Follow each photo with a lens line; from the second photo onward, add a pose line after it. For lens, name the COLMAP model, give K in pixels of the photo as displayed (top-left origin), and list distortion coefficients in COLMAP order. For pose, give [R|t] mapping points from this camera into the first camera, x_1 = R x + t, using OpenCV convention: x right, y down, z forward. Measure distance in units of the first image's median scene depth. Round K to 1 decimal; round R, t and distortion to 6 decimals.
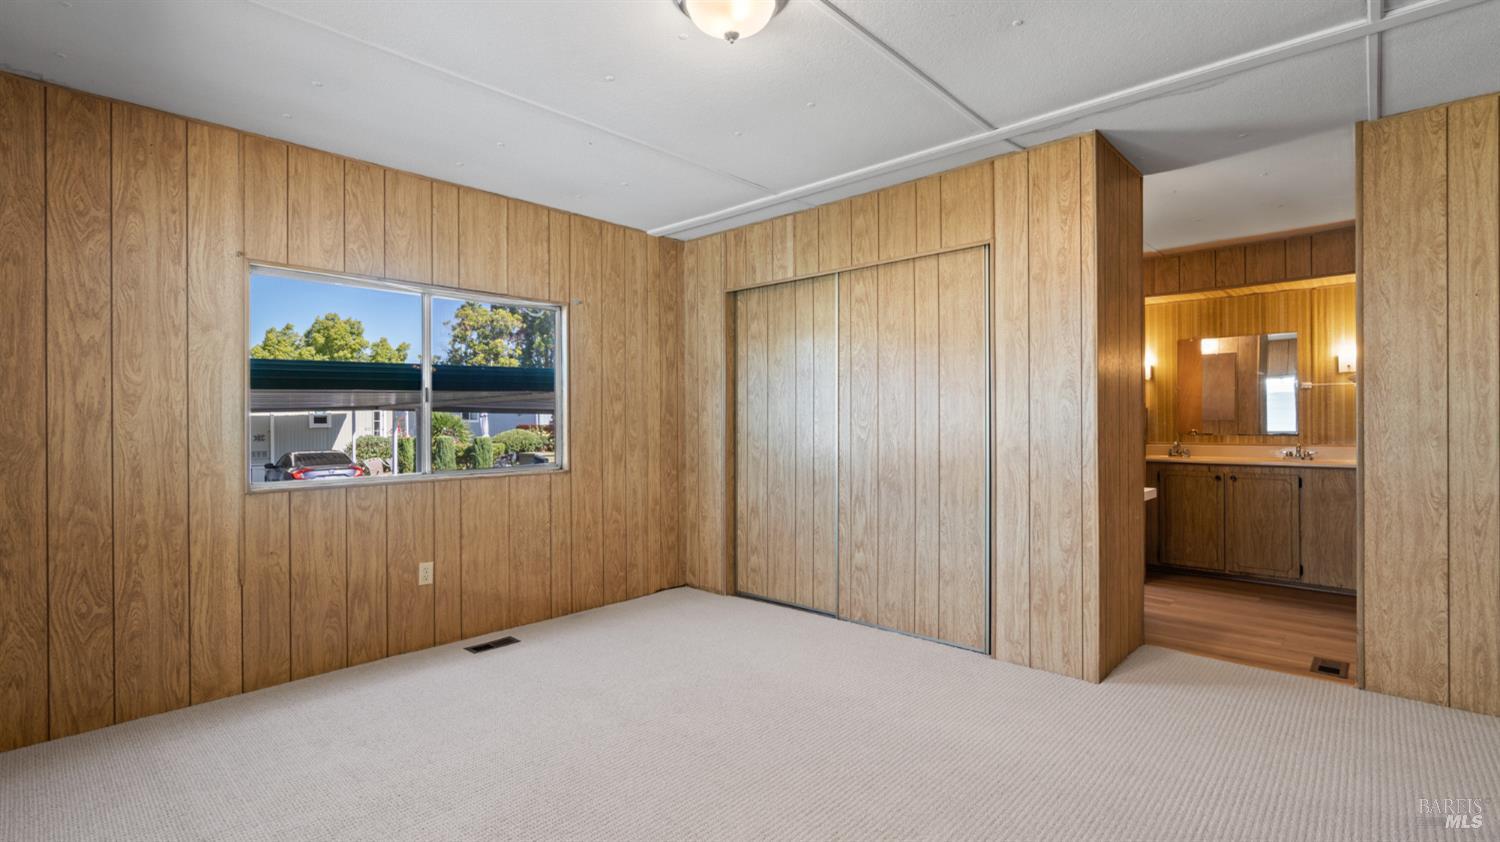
lens RADIAL K [[704.2, 0, 737.1], [0, 704.2, 420.5], [0, 0, 1]] dist [0.003366, 0.000015]
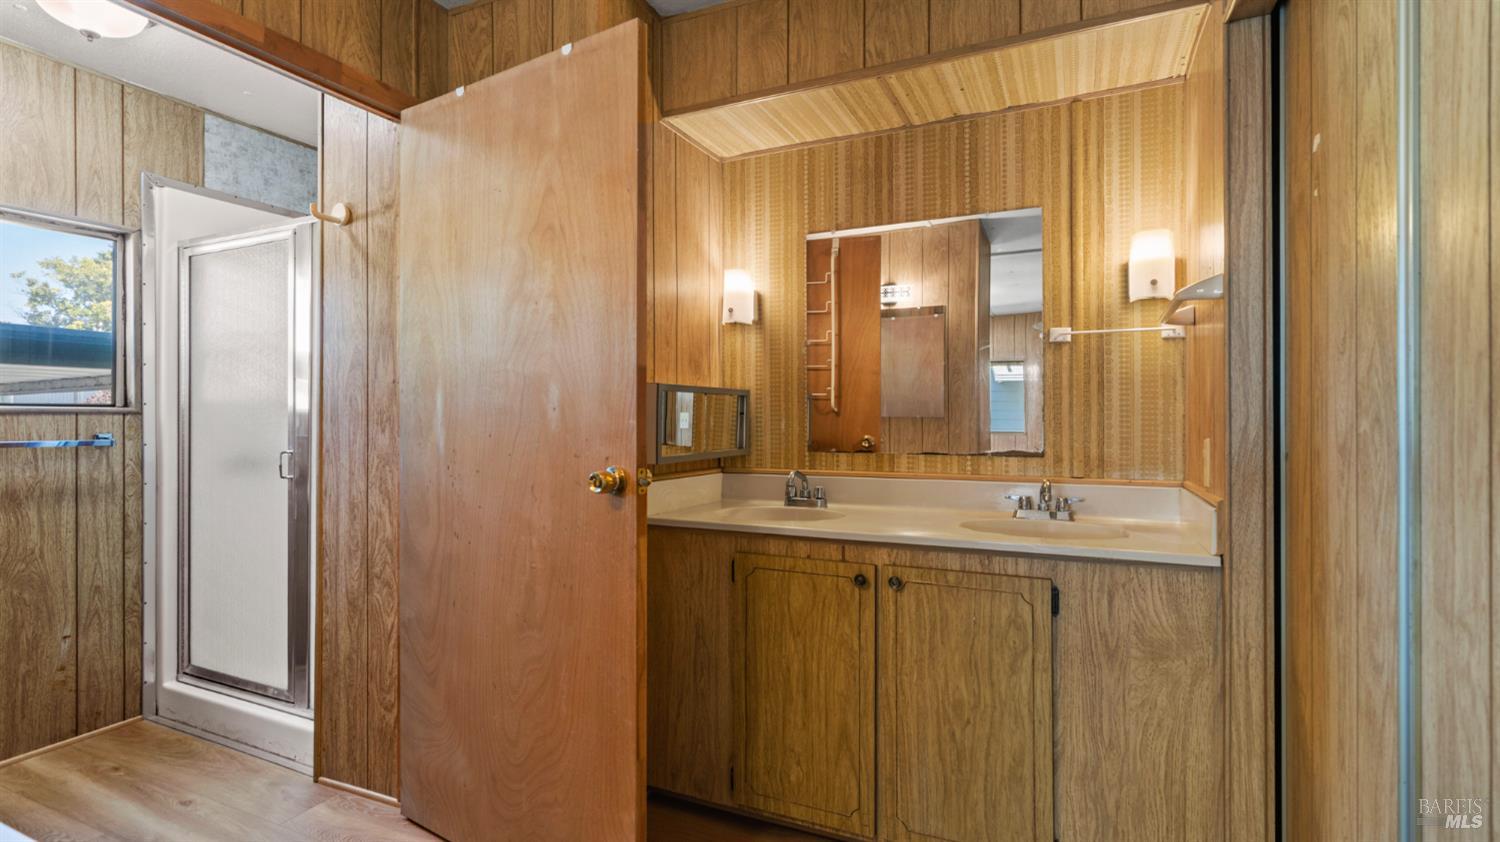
lens RADIAL K [[704.2, 0, 753.9], [0, 704.2, 413.0], [0, 0, 1]] dist [0.003366, 0.000015]
pose [[0.952108, 0.003715, 0.305740, 0.514997], [-0.003263, 0.999993, -0.001991, -0.002821], [-0.305745, 0.000898, 0.952113, 0.668595]]
